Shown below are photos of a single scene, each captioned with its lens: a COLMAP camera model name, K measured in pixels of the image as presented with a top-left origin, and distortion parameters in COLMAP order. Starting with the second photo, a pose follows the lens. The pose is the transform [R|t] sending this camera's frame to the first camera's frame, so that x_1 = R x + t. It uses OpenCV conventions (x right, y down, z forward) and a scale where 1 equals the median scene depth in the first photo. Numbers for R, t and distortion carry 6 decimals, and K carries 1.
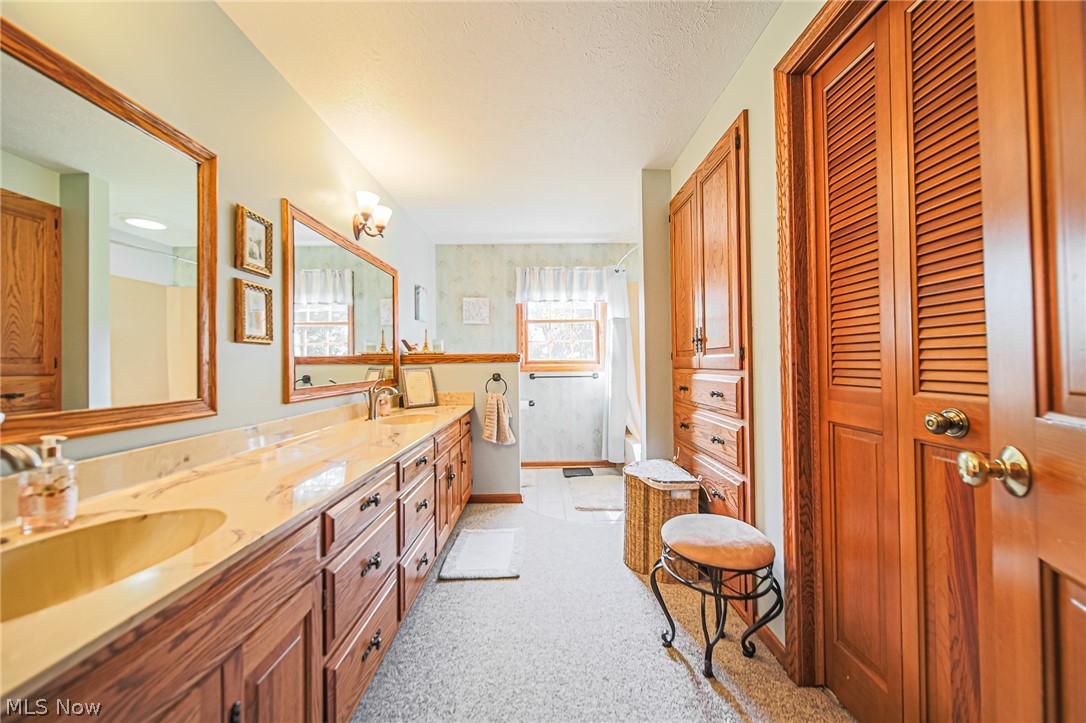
lens RADIAL K [[422.8, 0, 544.8], [0, 422.8, 360.8], [0, 0, 1]] dist [0.000721, 0.000003]
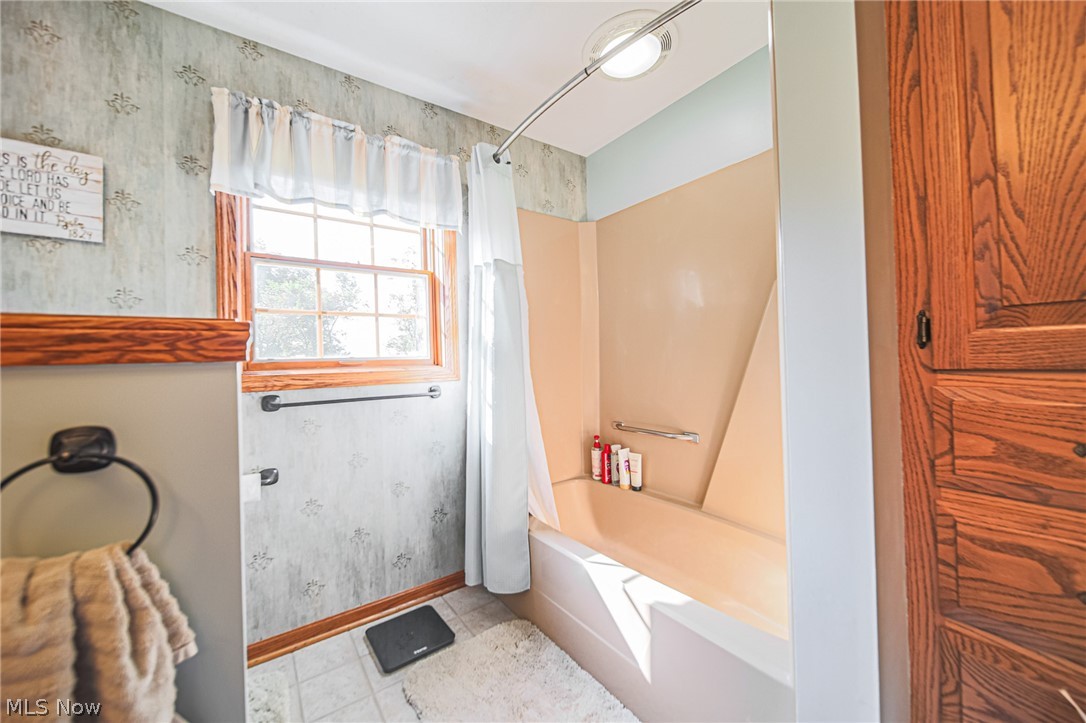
lens RADIAL K [[422.8, 0, 544.0], [0, 422.8, 357.0], [0, 0, 1]] dist [0.000721, 0.000003]
pose [[0.823138, -0.006944, 0.567799, -0.042484], [0.015820, 0.999818, -0.010707, 0.004357], [-0.567621, 0.017796, 0.823098, 0.566145]]
